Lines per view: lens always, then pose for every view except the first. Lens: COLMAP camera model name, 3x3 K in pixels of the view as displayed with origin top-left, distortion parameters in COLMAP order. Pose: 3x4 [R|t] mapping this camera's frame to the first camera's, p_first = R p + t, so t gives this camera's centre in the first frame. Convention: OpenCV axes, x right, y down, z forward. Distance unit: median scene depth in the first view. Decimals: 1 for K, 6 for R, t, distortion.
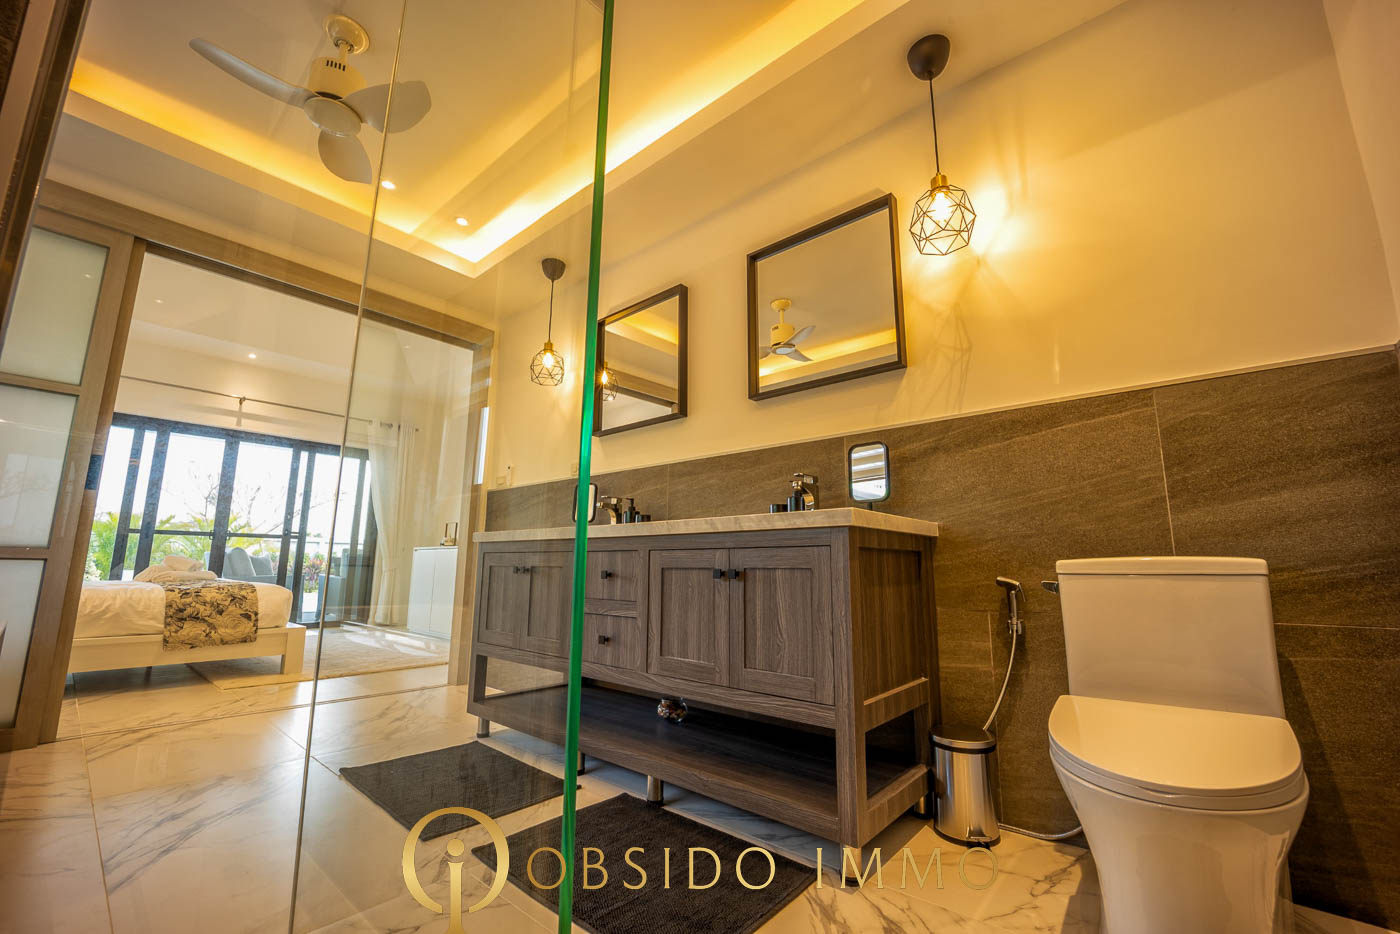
lens RADIAL K [[570.2, 0, 704.9], [0, 570.2, 473.7], [0, 0, 1]] dist [-0.021090, 0.001125]
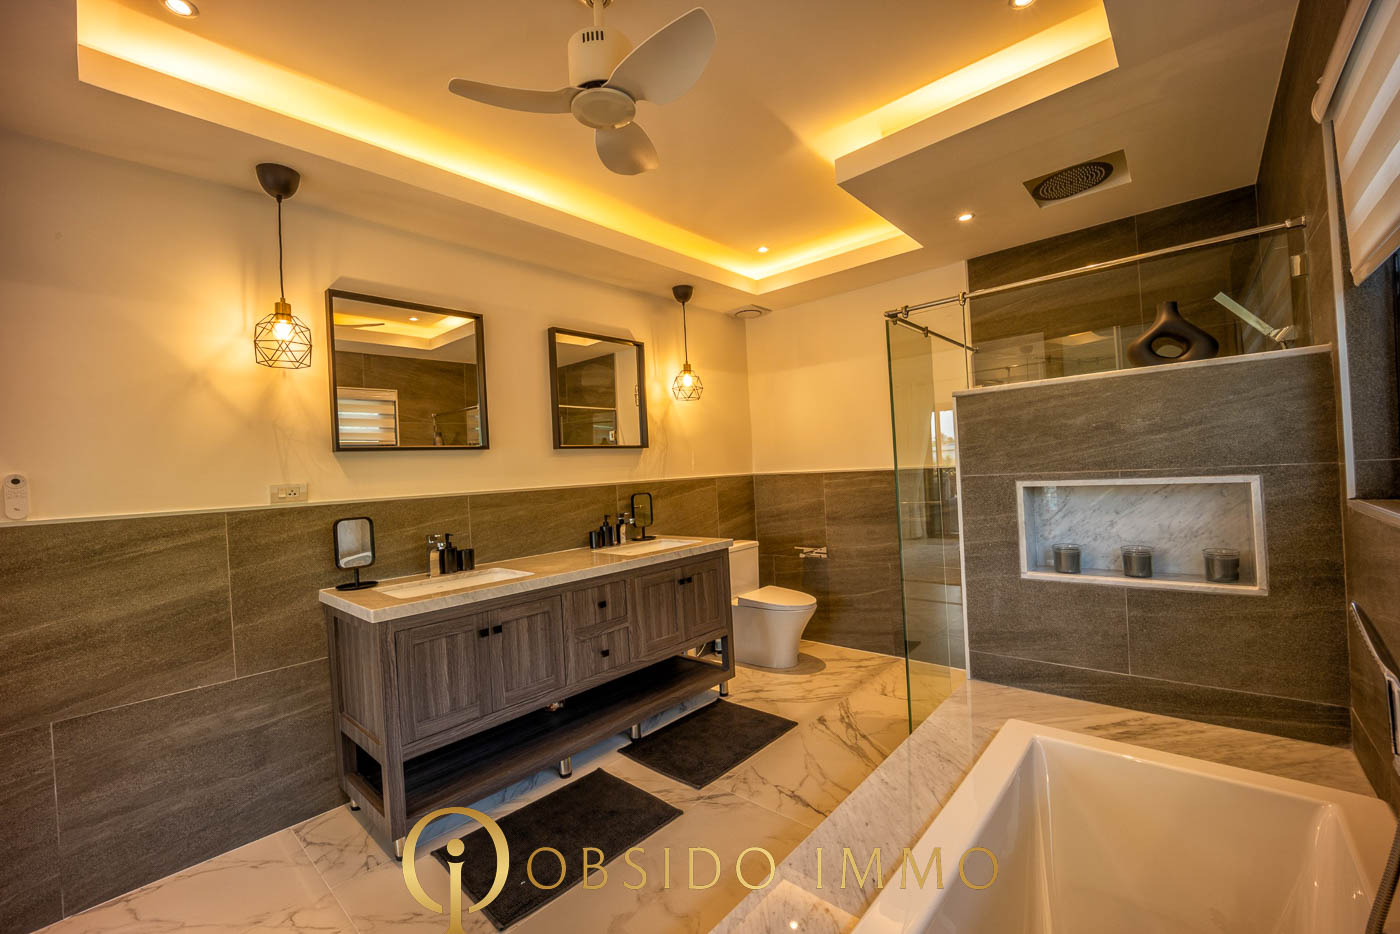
lens RADIAL K [[570.2, 0, 699.5], [0, 570.2, 461.8], [0, 0, 1]] dist [-0.021090, 0.001125]
pose [[0.025397, 0.003124, 0.999673, -1.535077], [-0.114150, 0.993463, -0.000205, -0.177389], [-0.993139, -0.114108, 0.025588, 0.827177]]
